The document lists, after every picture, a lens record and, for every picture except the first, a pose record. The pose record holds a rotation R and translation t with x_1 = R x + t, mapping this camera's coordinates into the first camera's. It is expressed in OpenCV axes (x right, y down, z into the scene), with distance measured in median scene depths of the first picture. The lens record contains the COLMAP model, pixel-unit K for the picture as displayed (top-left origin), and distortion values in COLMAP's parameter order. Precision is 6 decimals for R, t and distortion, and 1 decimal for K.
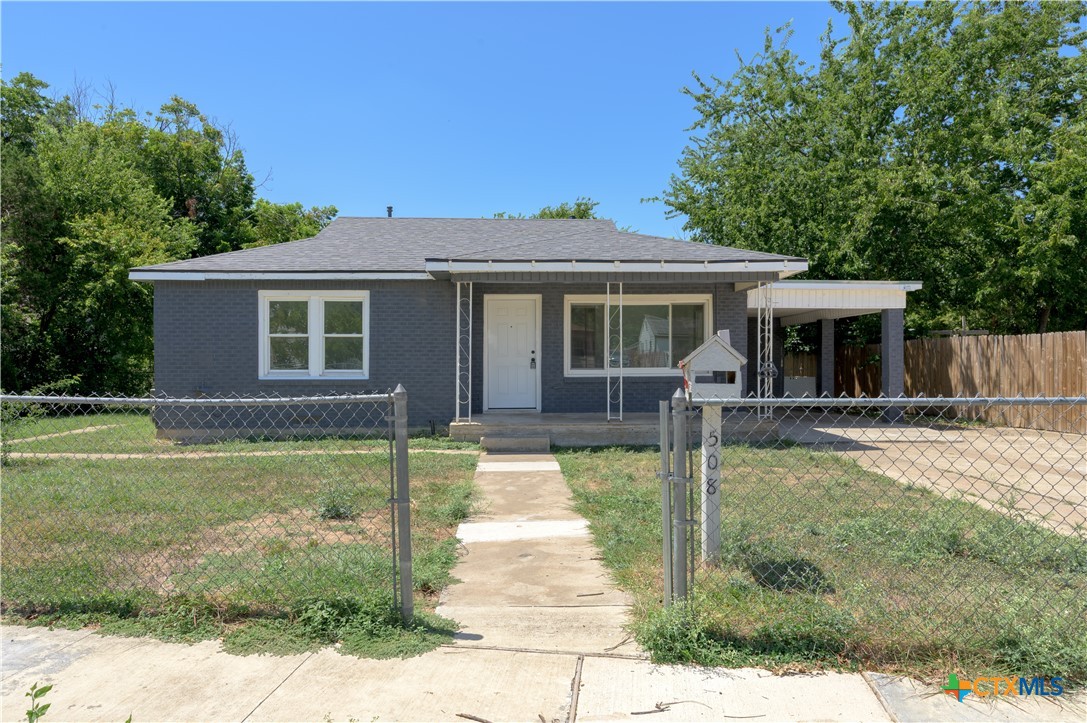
lens RADIAL K [[678.6, 0, 547.4], [0, 678.6, 361.9], [0, 0, 1]] dist [-0.013151, -0.001561]
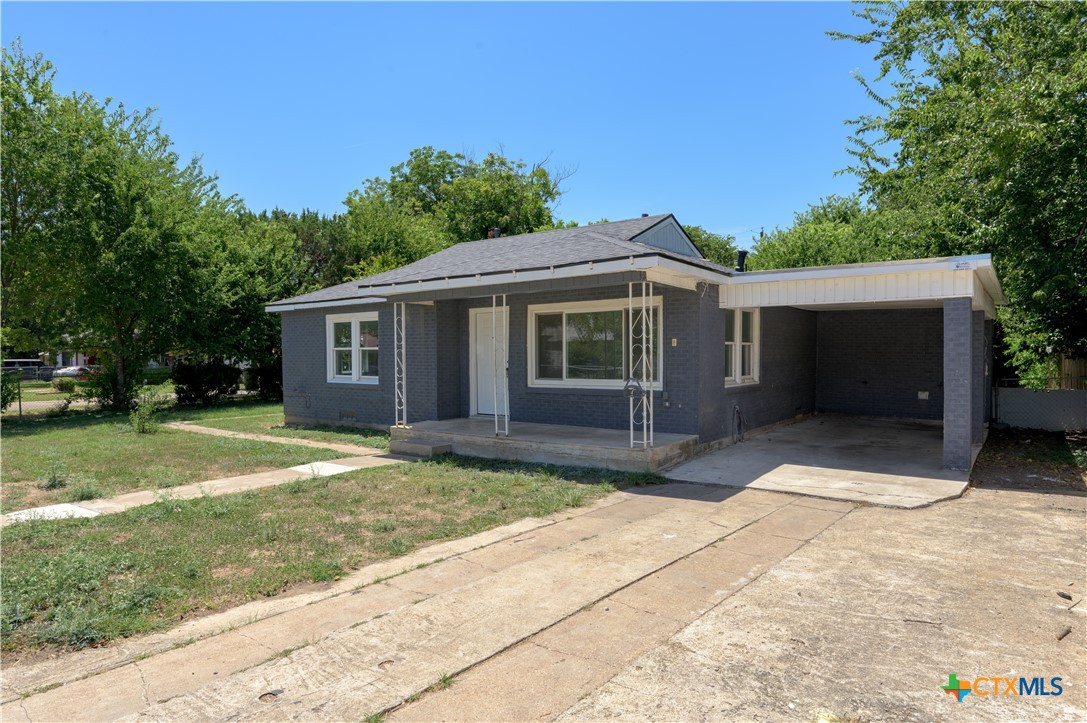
lens RADIAL K [[678.6, 0, 544.9], [0, 678.6, 359.0], [0, 0, 1]] dist [-0.013151, -0.001561]
pose [[0.760607, 0.002594, -0.649208, 0.689909], [0.005521, 0.999930, 0.010464, -0.029210], [0.649190, -0.011544, 0.760539, 0.253587]]
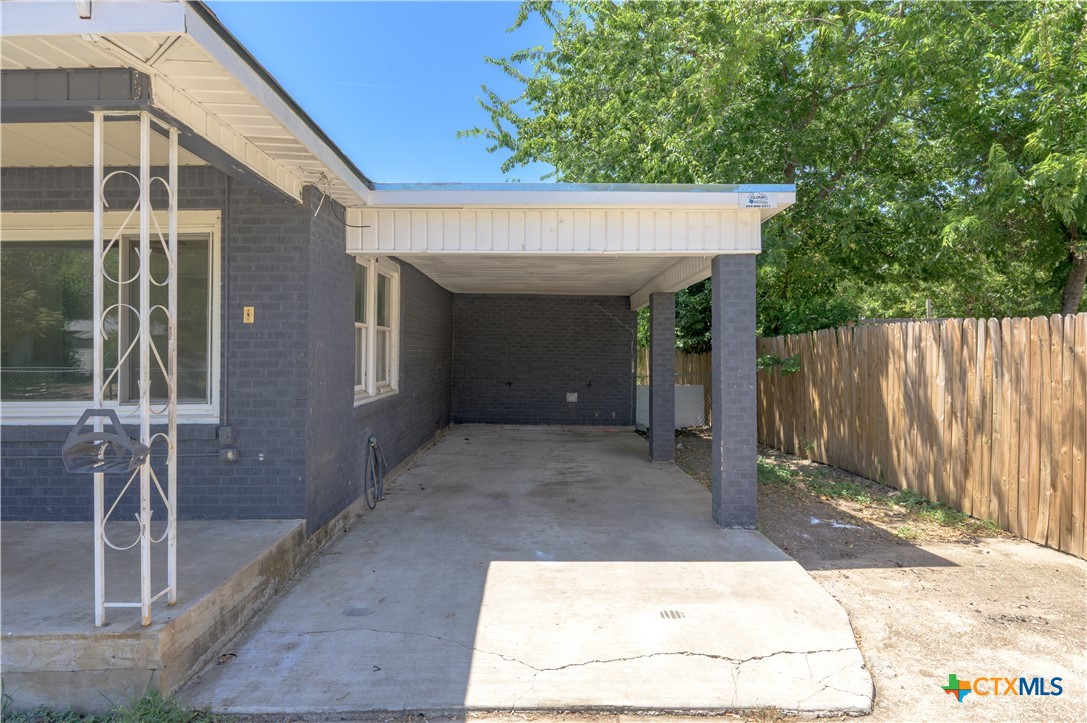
lens RADIAL K [[590.8, 0, 536.1], [0, 590.8, 345.8], [0, 0, 1]] dist [0.003397, -0.000938]
pose [[0.997286, -0.002339, -0.073582, 0.456094], [0.001820, 0.999973, -0.007110, -0.020551], [0.073596, 0.006957, 0.997264, 0.669902]]
